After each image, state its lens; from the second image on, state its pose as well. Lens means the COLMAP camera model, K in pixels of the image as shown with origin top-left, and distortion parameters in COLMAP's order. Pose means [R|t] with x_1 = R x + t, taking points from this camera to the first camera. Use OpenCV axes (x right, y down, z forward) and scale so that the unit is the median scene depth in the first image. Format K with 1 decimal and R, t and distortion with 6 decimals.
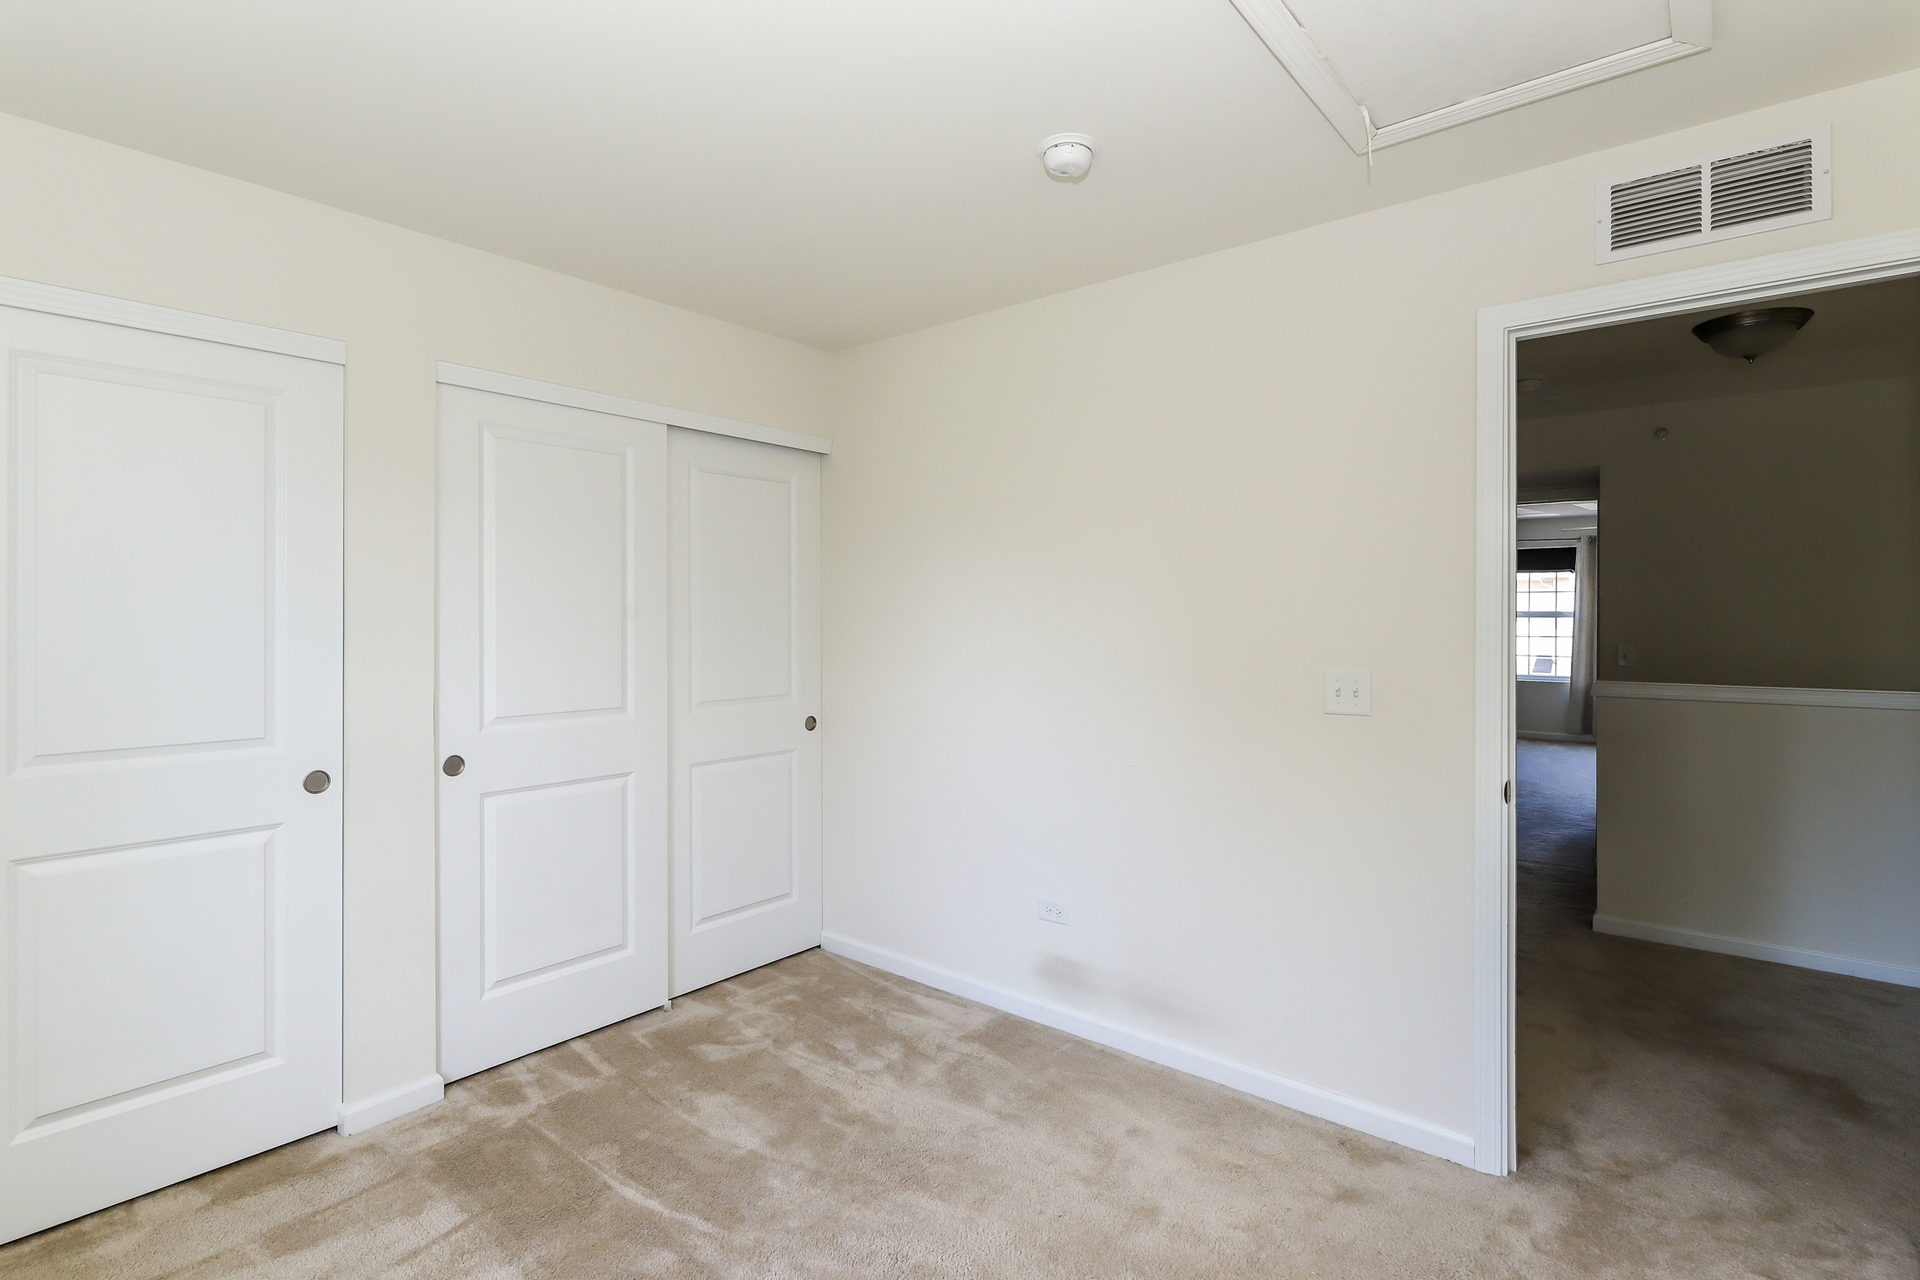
lens RADIAL K [[927.7, 0, 953.3], [0, 927.7, 634.2], [0, 0, 1]] dist [-0.002373, -0.000592]
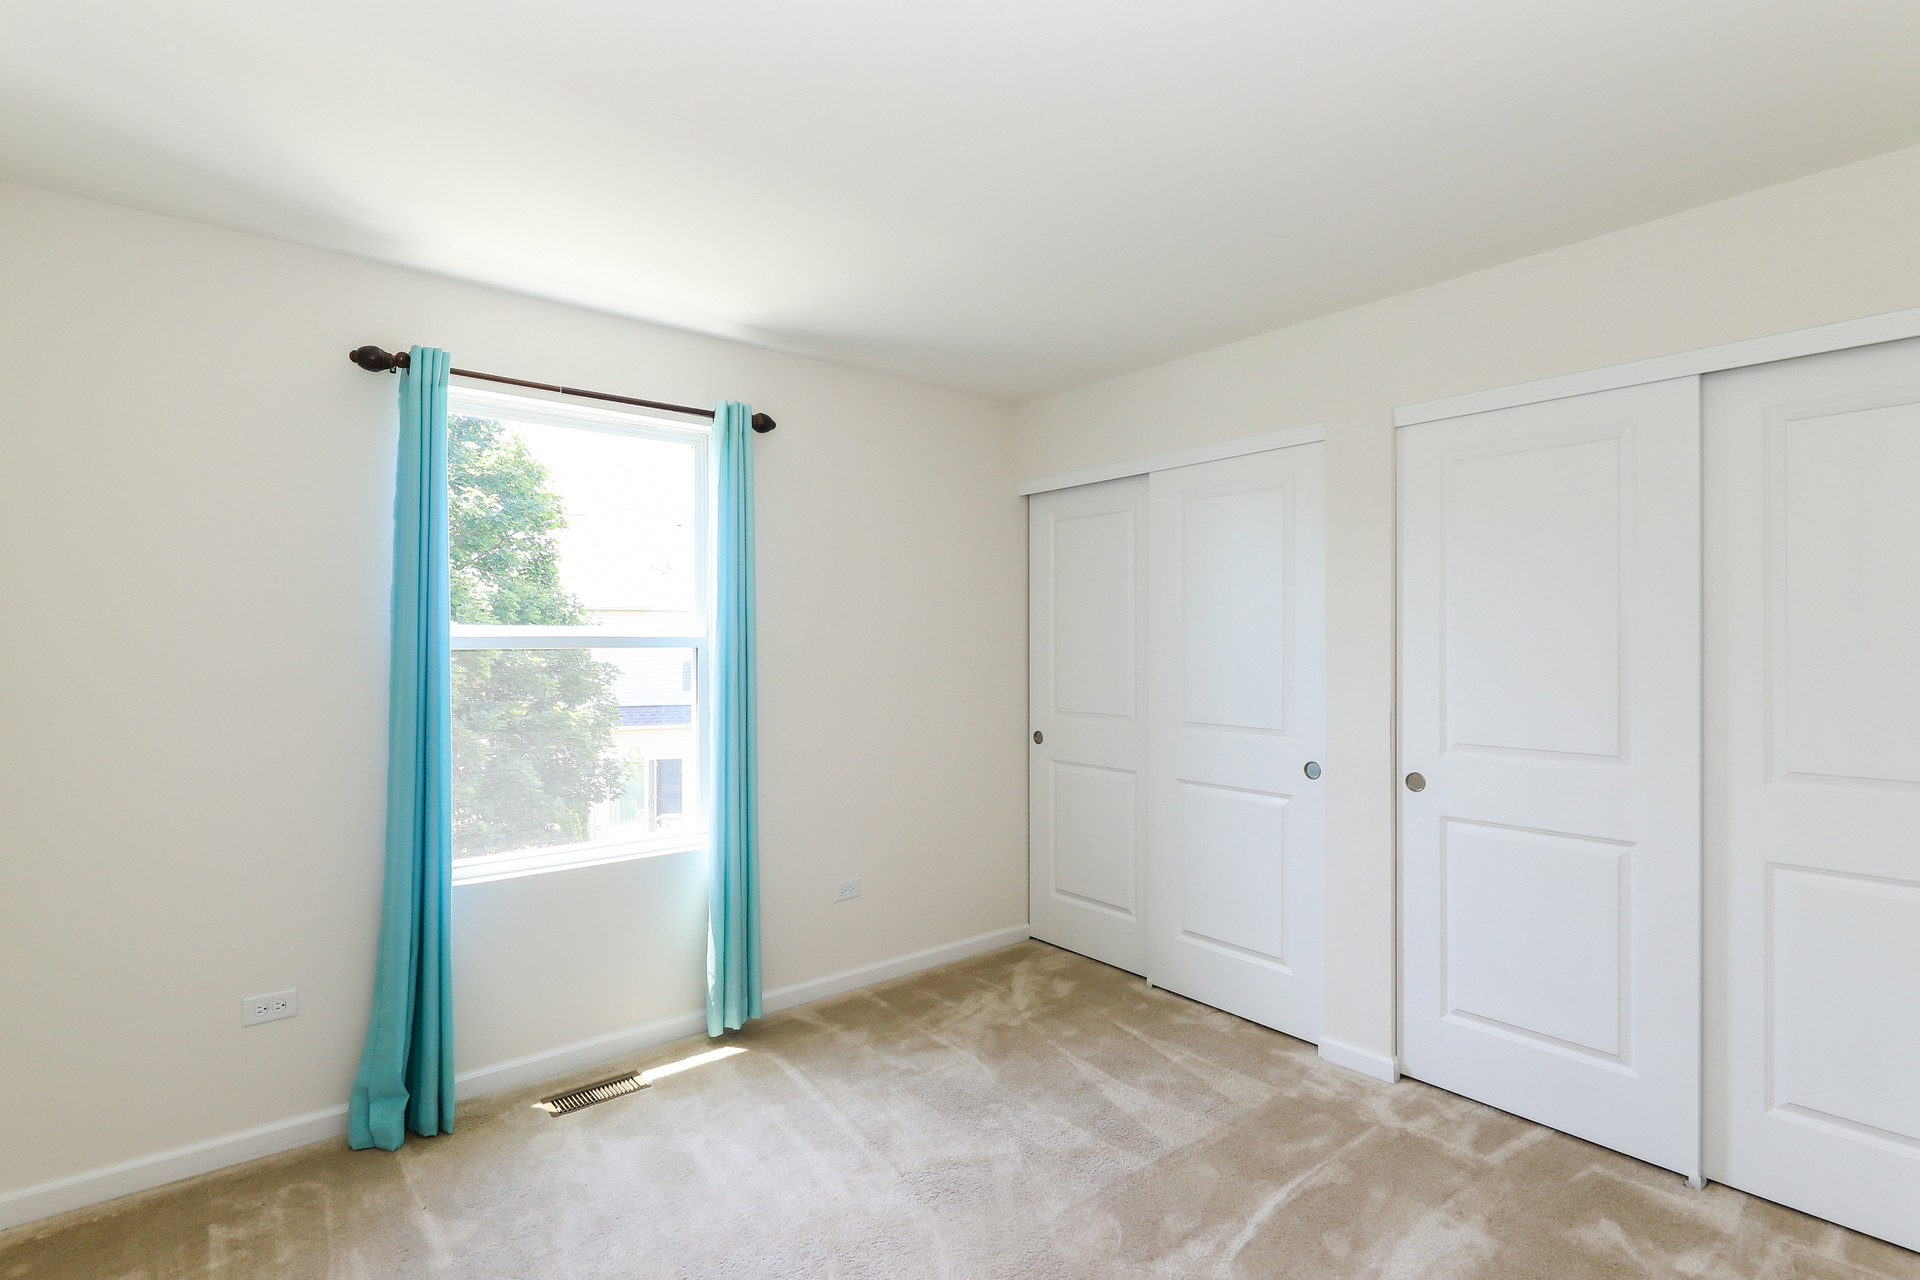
lens RADIAL K [[927.7, 0, 951.4], [0, 927.7, 643.4], [0, 0, 1]] dist [-0.002373, -0.000592]
pose [[-0.191262, 0.006509, -0.981517, 0.590396], [-0.014685, 0.999847, 0.009492, -0.019096], [0.981429, 0.016229, -0.191137, 0.657738]]
